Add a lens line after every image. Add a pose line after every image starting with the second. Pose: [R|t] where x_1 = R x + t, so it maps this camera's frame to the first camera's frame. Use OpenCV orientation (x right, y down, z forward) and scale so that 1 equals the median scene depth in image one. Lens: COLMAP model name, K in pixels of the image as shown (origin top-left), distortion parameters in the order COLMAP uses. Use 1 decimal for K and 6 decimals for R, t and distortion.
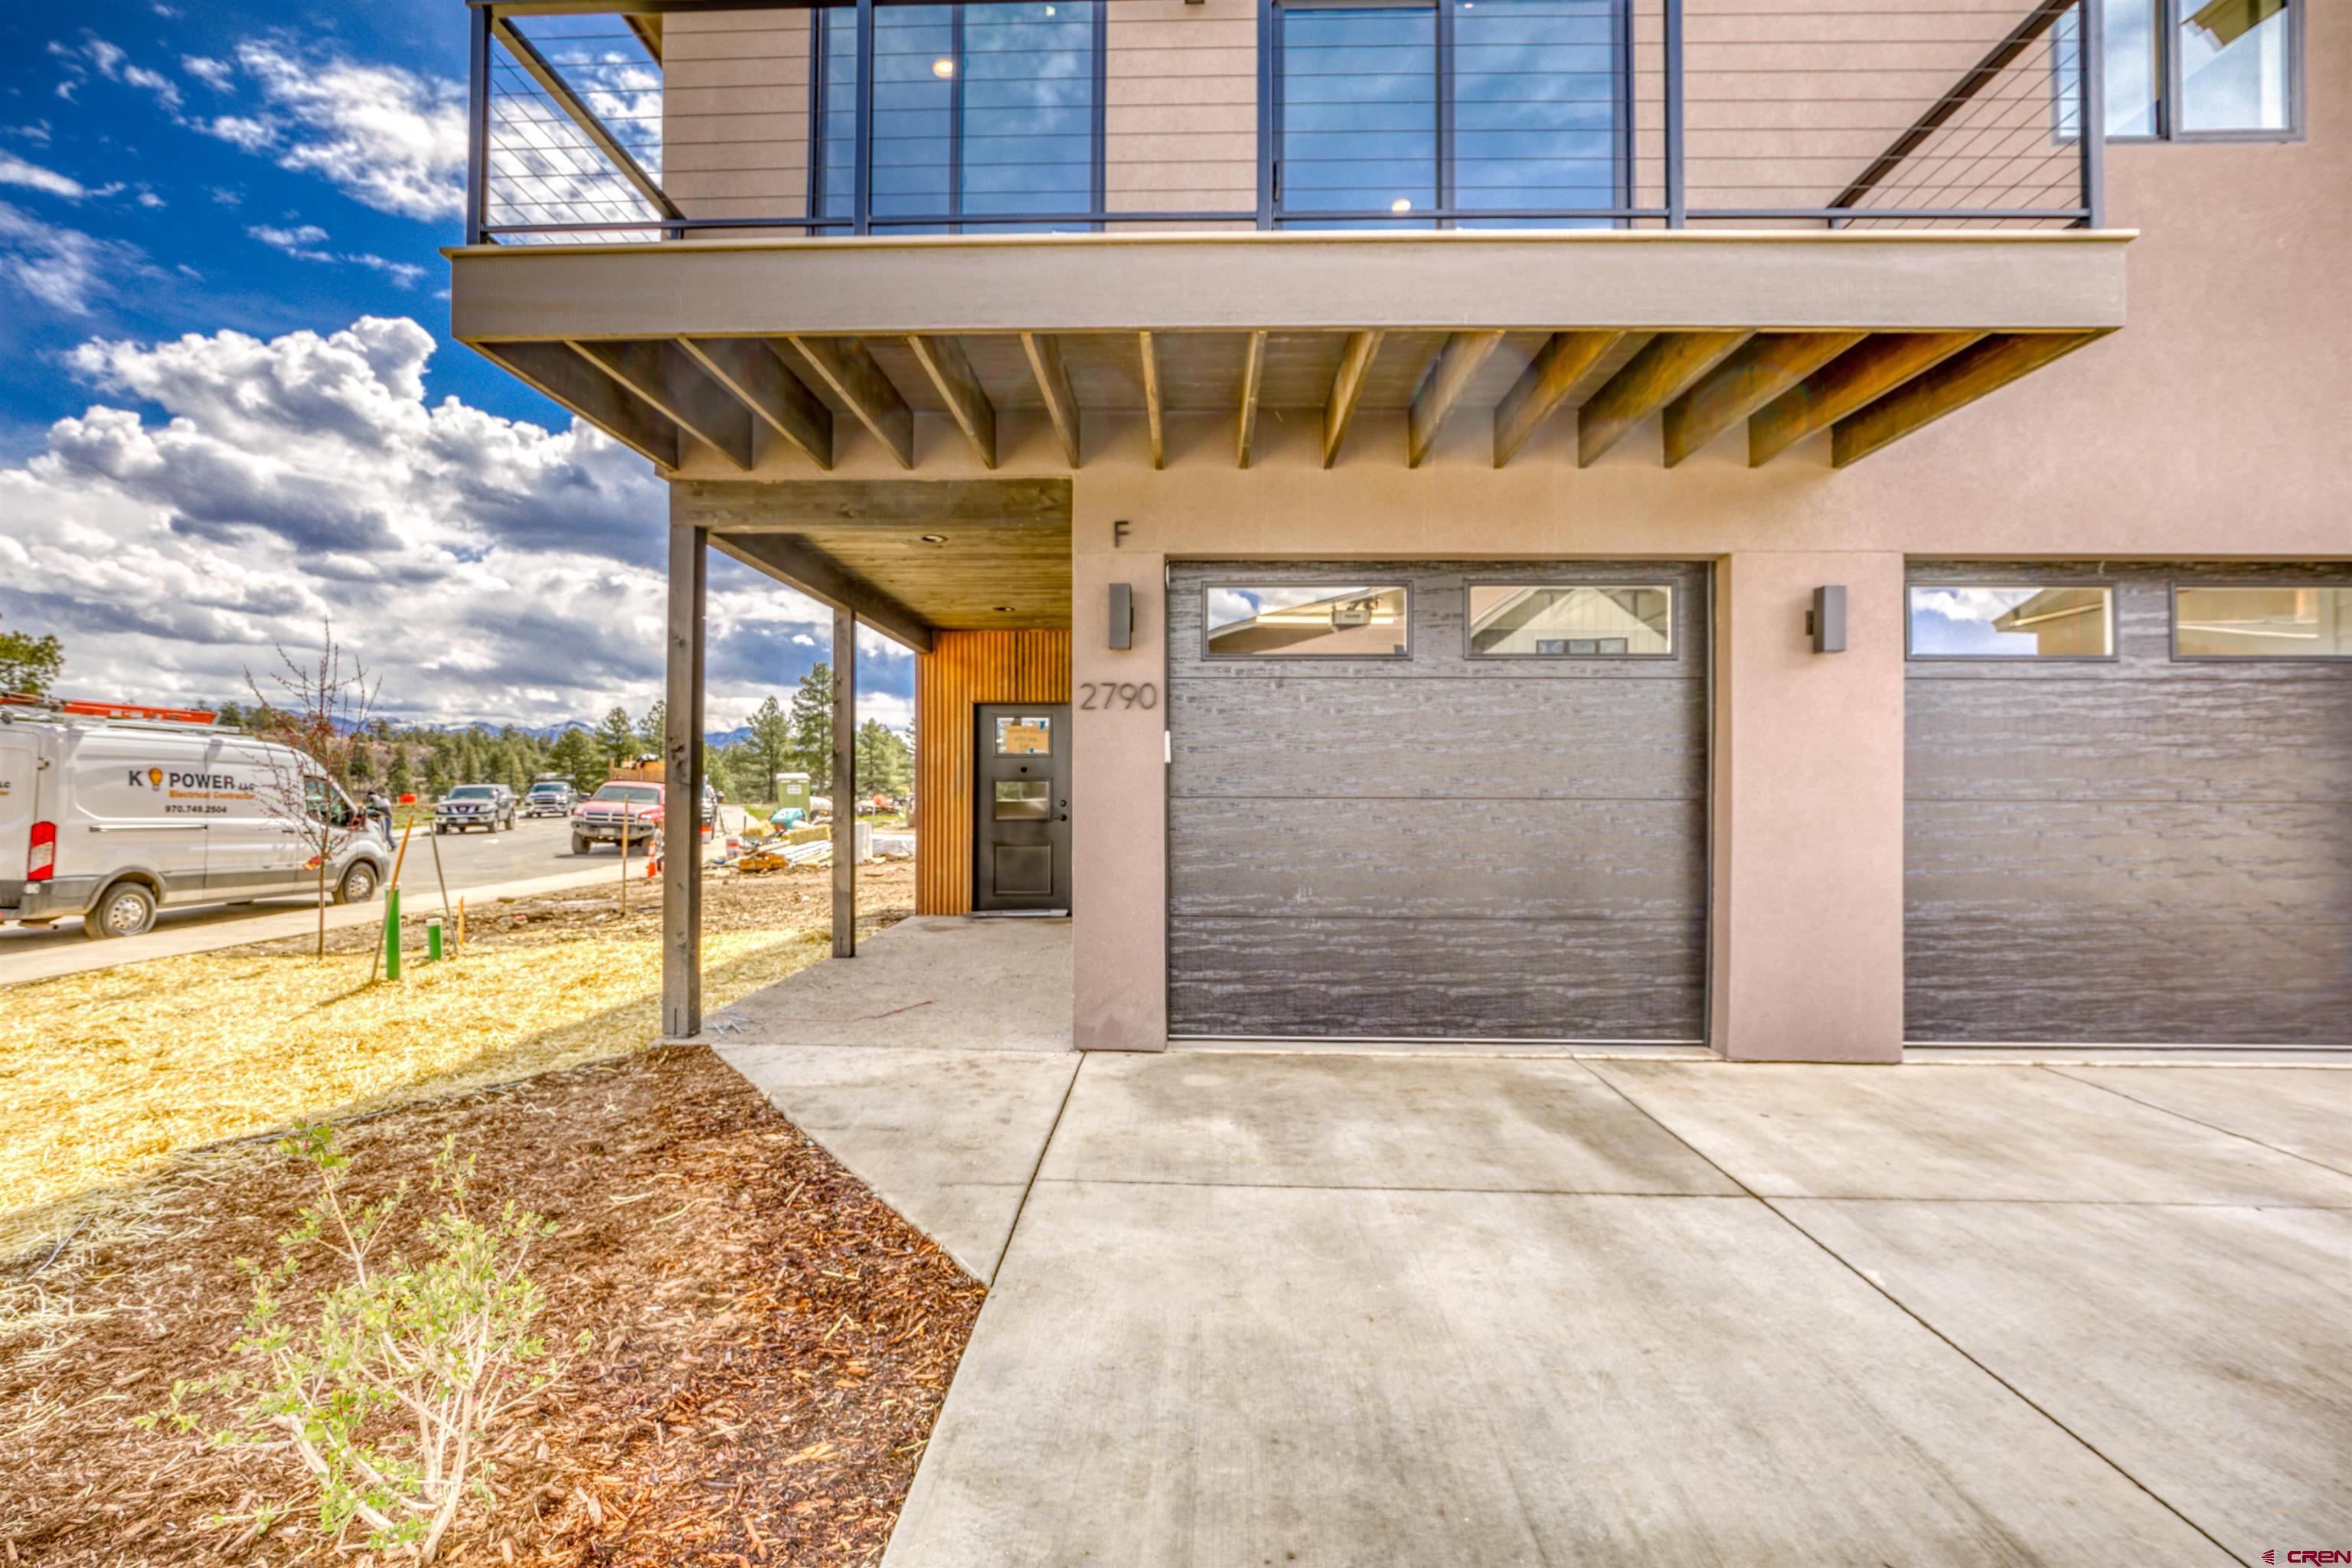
lens RADIAL K [[1079.5, 0, 1176.0], [0, 1079.5, 784.0], [0, 0, 1]] dist [-0.001323, -0.000230]
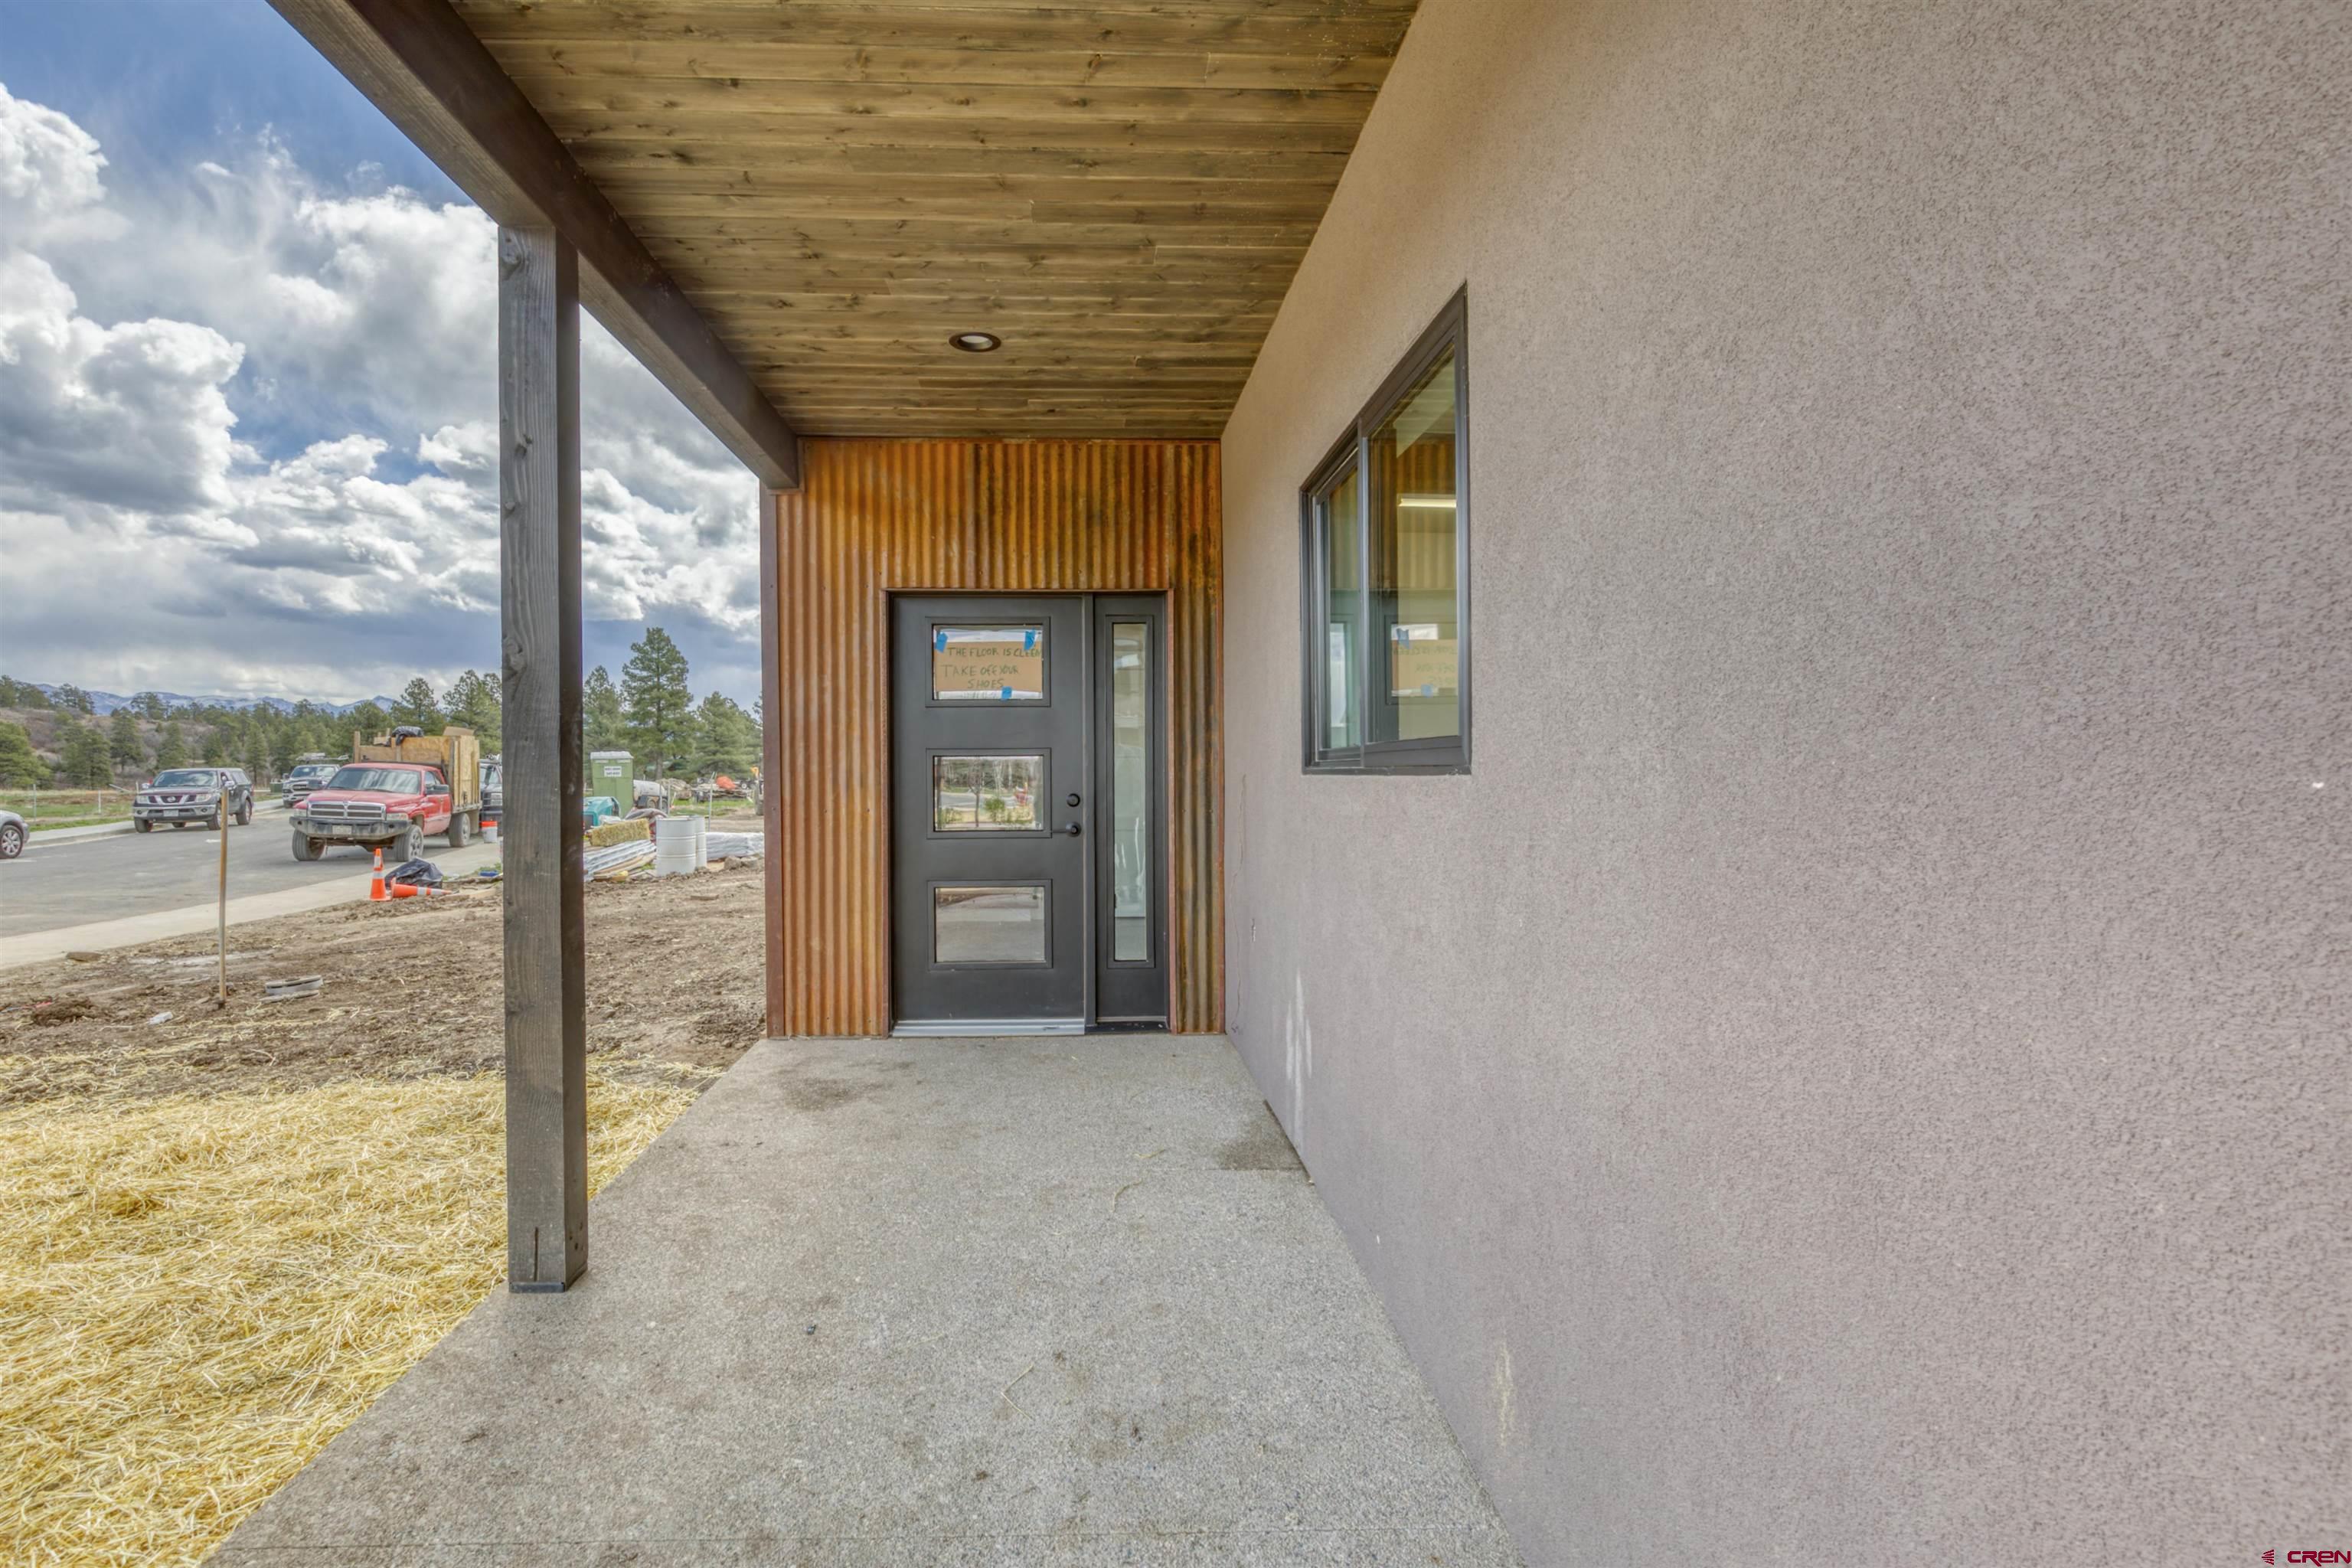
lens RADIAL K [[1109.3, 0, 1125.6], [0, 1109.3, 773.6], [0, 0, 1]] dist [0.001549, 0.001193]
pose [[0.997012, -0.006626, 0.076958, -0.039470], [0.005809, 0.999924, 0.010832, 0.000093], [-0.077024, -0.010352, 0.996976, 0.164085]]
